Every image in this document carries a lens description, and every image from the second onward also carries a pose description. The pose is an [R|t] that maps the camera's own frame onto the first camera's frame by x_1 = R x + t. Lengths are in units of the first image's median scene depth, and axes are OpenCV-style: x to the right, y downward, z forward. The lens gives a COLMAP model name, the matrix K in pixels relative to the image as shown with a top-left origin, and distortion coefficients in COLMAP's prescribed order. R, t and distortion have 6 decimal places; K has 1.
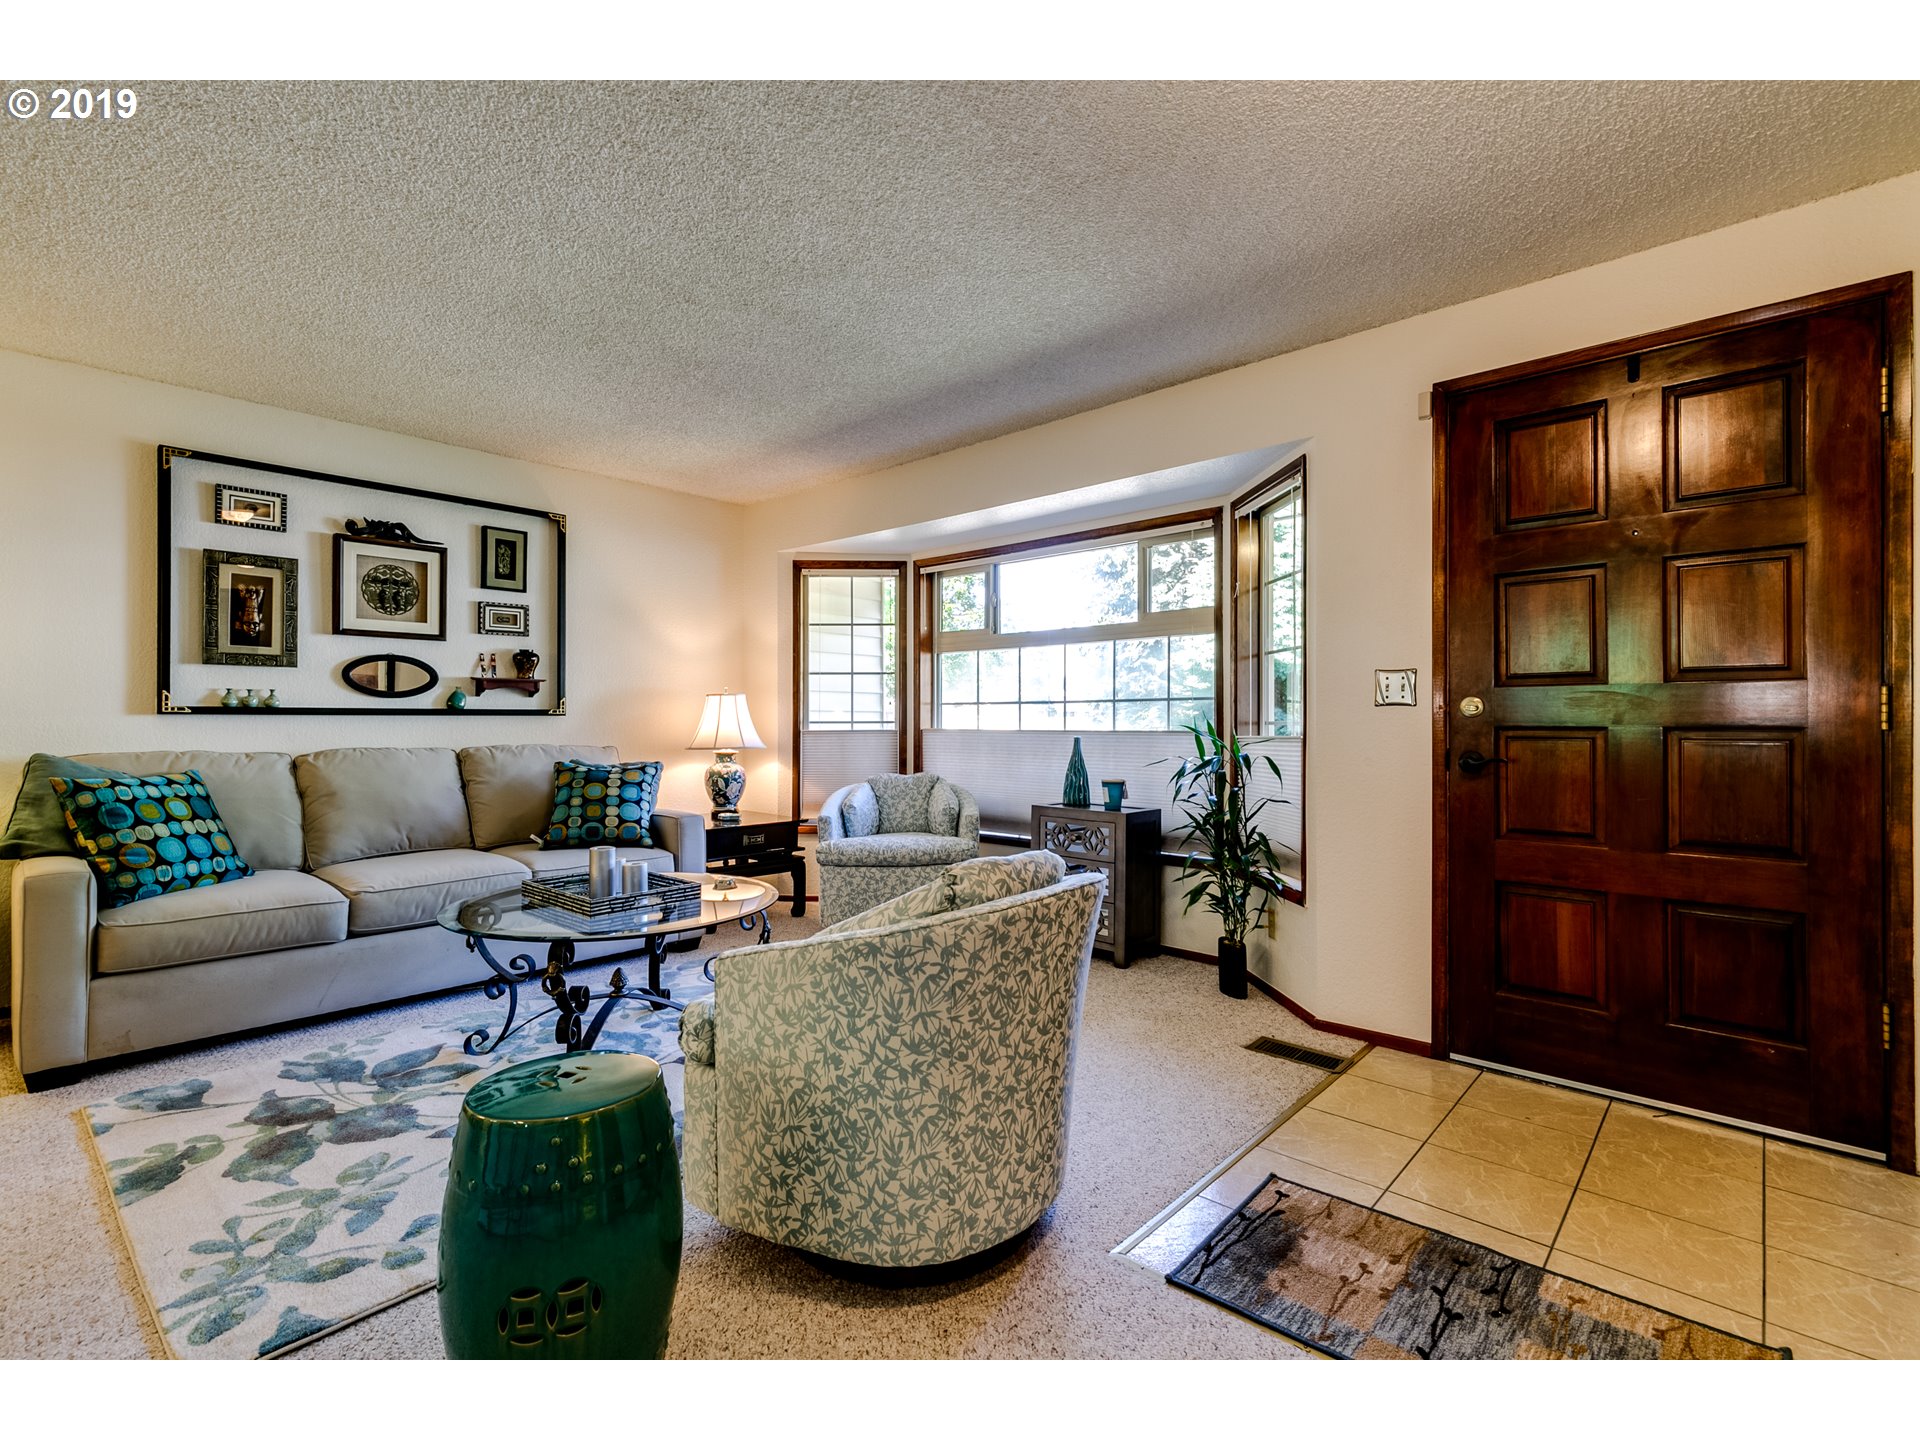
lens RADIAL K [[881.2, 0, 955.4], [0, 881.2, 715.2], [0, 0, 1]] dist [0.009104, -0.000125]
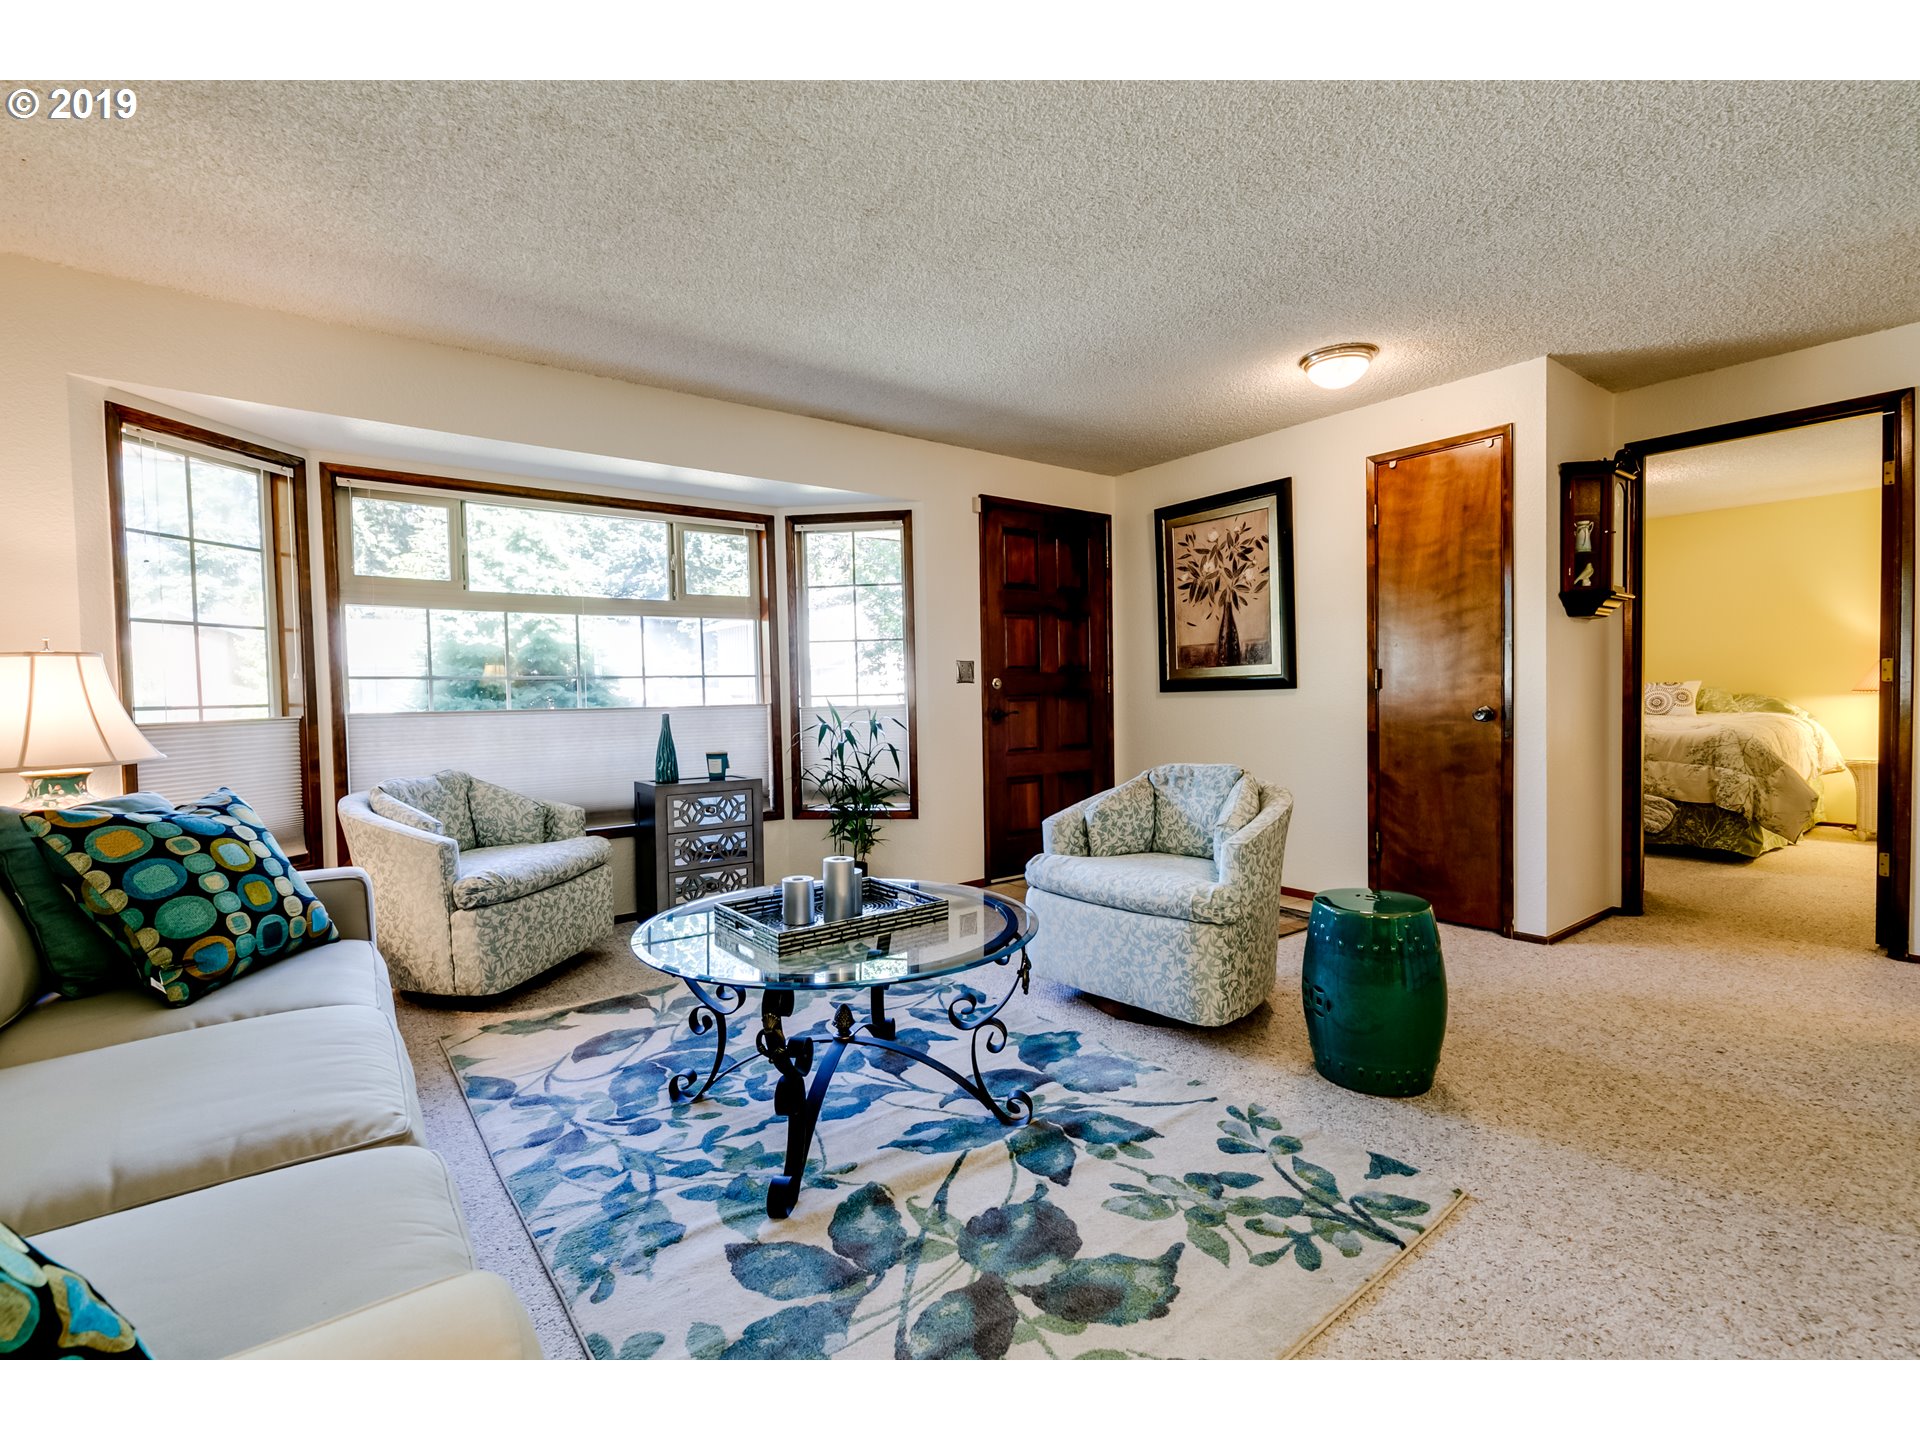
lens RADIAL K [[862.9, 0, 952.9], [0, 862.9, 716.6], [0, 0, 1]] dist [0.007282, -0.000190]
pose [[0.181465, -0.032577, 0.982858, -1.125004], [0.009543, 0.999462, 0.031365, 0.001306], [-0.983351, 0.003688, 0.181678, 0.758951]]
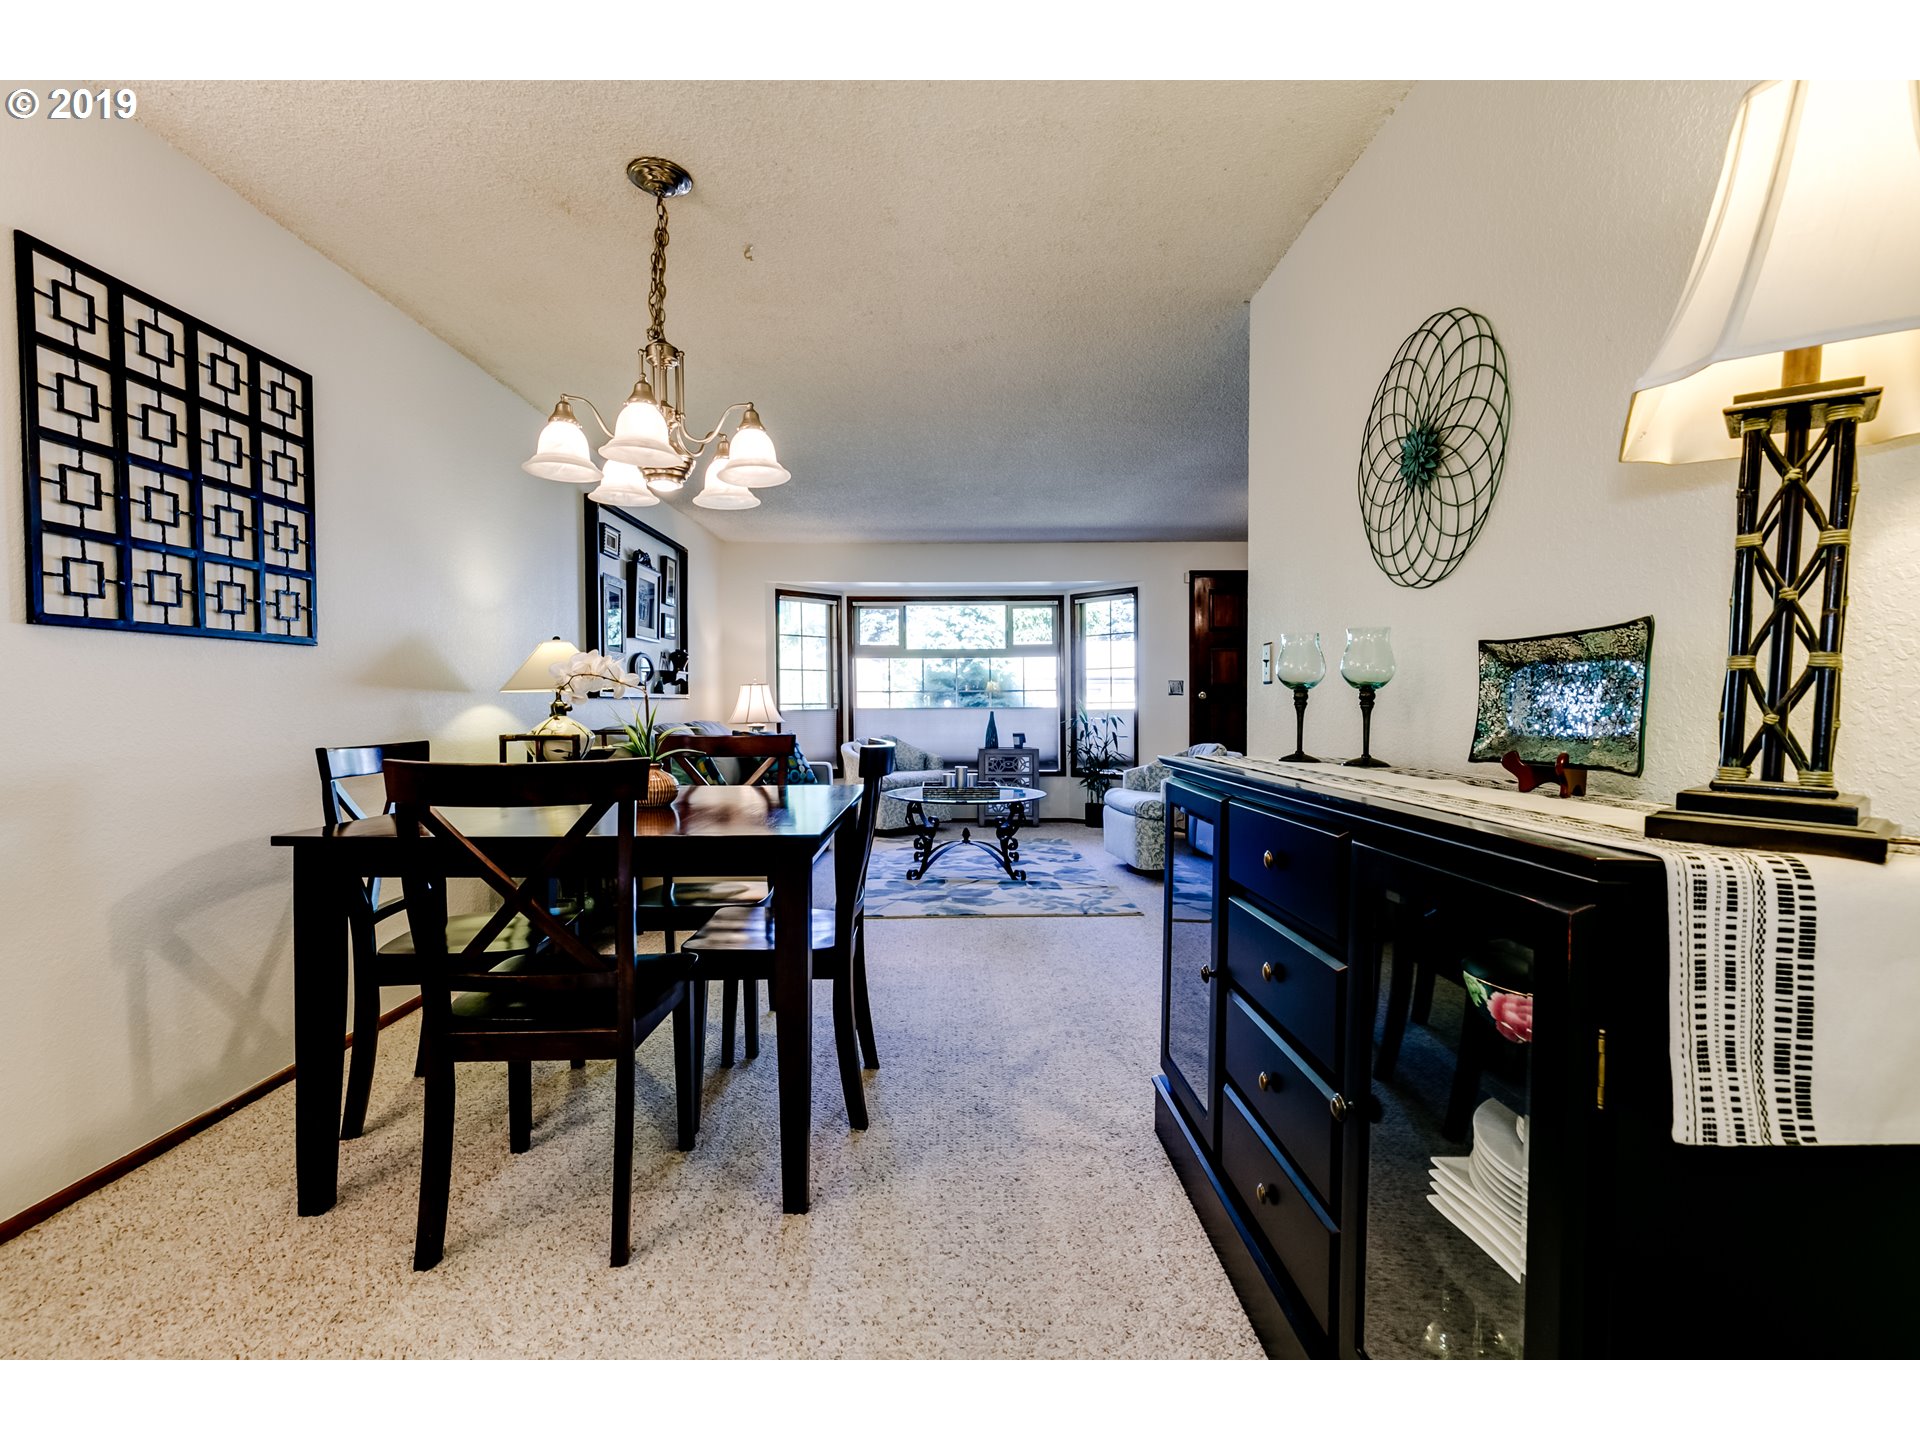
lens RADIAL K [[868.8, 0, 960.0], [0, 868.8, 720.0], [0, 0, 1]] dist [-0.000643, -0.000225]
pose [[0.723589, -0.016640, 0.690031, -1.719689], [0.000663, 0.999726, 0.023412, 0.001945], [-0.690231, -0.016483, 0.723401, -0.383059]]
